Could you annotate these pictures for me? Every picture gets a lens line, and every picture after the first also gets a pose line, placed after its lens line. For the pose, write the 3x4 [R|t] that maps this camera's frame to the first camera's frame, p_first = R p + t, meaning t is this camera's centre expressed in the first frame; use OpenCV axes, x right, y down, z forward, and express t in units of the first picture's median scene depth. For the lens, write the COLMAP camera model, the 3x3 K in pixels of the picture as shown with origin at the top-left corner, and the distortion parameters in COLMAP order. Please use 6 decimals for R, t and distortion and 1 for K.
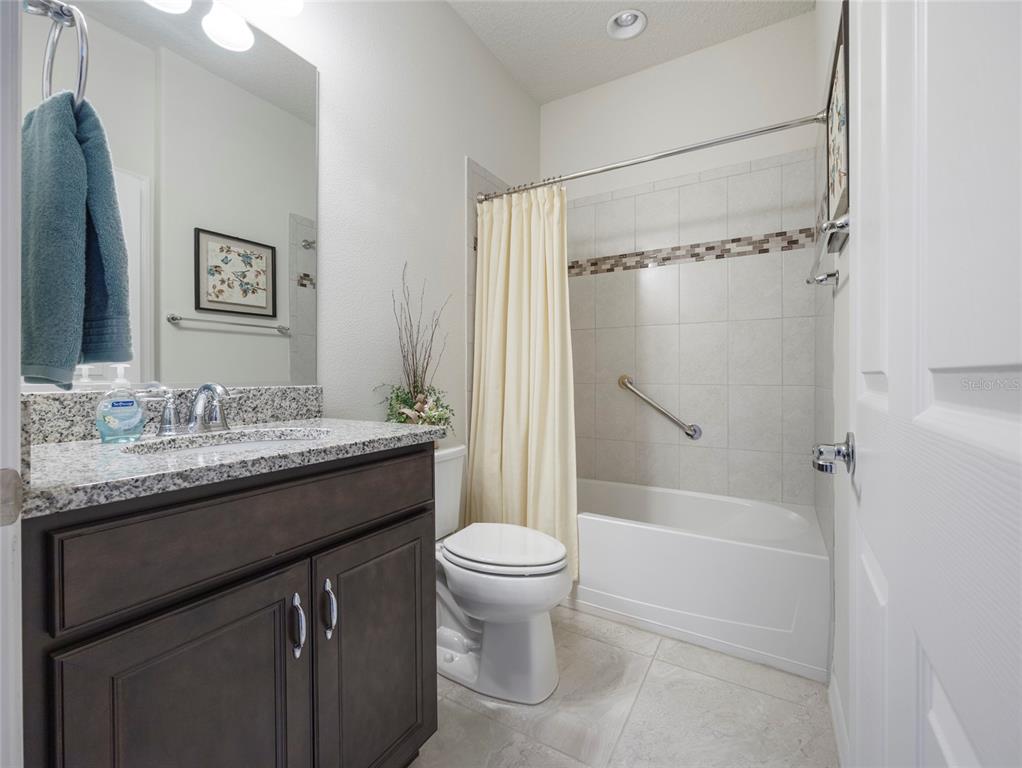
lens RADIAL K [[441.2, 0, 511.8], [0, 441.2, 378.3], [0, 0, 1]] dist [-0.003018, -0.000393]
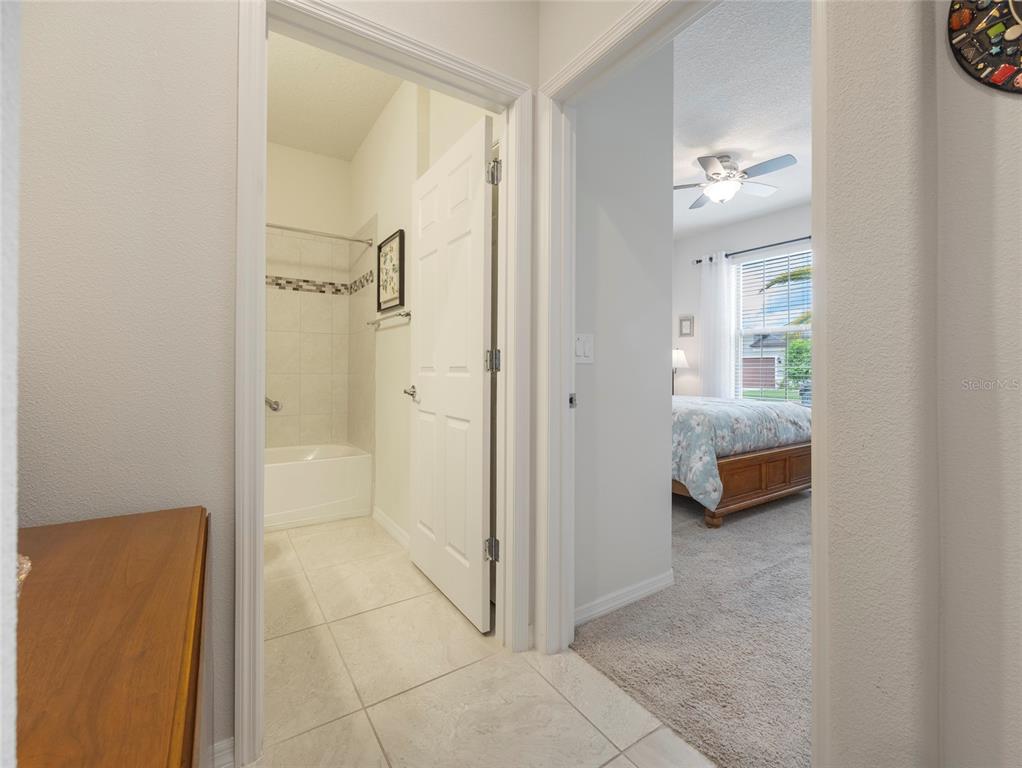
lens RADIAL K [[441.2, 0, 511.8], [0, 441.2, 378.3], [0, 0, 1]] dist [-0.003018, -0.000393]
pose [[0.416465, -0.018718, 0.908959, -0.632165], [0.000699, 0.999794, 0.020268, 0.002563], [-0.909151, -0.007806, 0.416393, -0.332079]]
